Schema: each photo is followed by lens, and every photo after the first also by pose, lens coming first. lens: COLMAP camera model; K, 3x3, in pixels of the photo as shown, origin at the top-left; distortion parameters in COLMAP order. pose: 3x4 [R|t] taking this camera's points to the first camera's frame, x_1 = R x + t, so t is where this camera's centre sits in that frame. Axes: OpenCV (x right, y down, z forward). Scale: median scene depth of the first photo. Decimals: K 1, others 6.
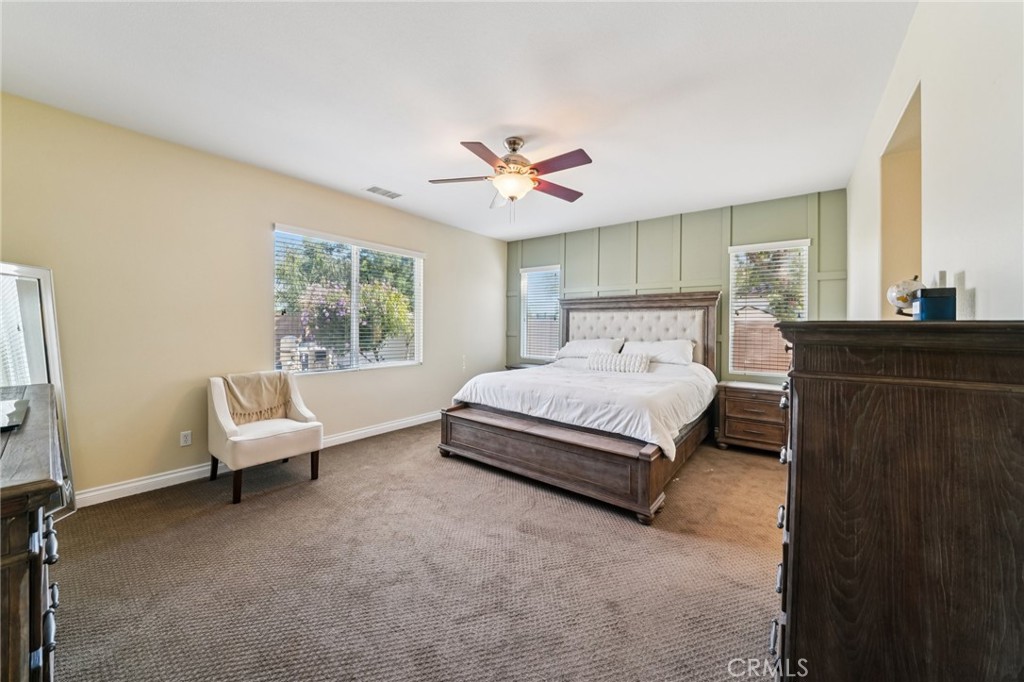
lens RADIAL K [[362.9, 0, 512.0], [0, 362.9, 332.5], [0, 0, 1]] dist [-0.001903, -0.000023]
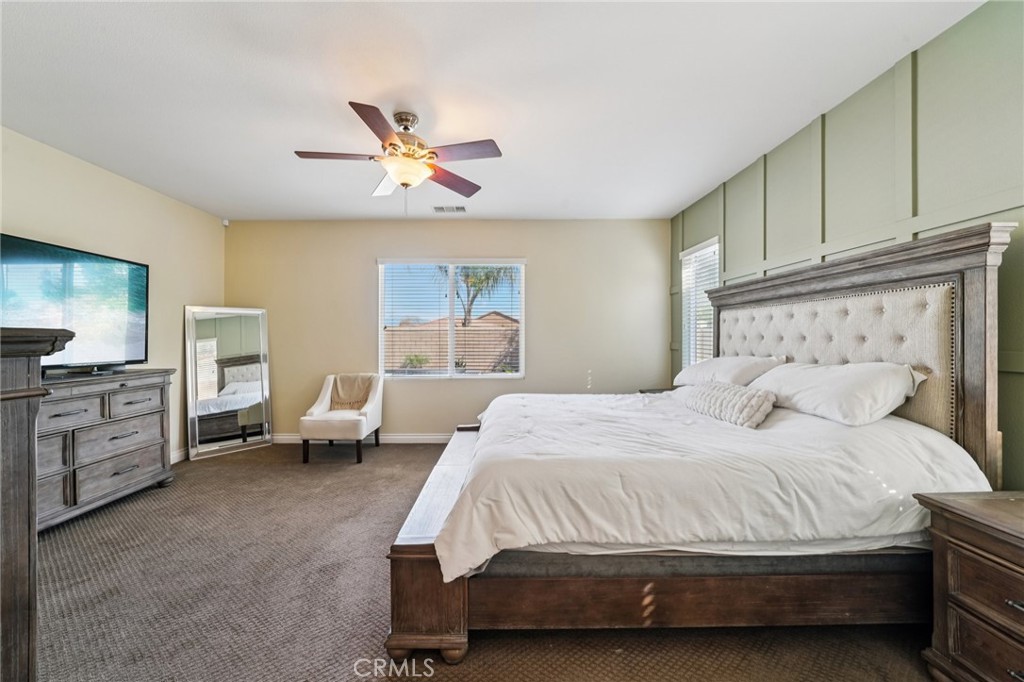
lens RADIAL K [[382.4, 0, 511.0], [0, 382.4, 343.1], [0, 0, 1]] dist [-0.000410, 0.000049]
pose [[0.621286, -0.000883, -0.783584, 0.538013], [-0.002111, 0.999994, -0.002801, -0.000483], [0.783581, 0.003395, 0.621280, 0.402897]]
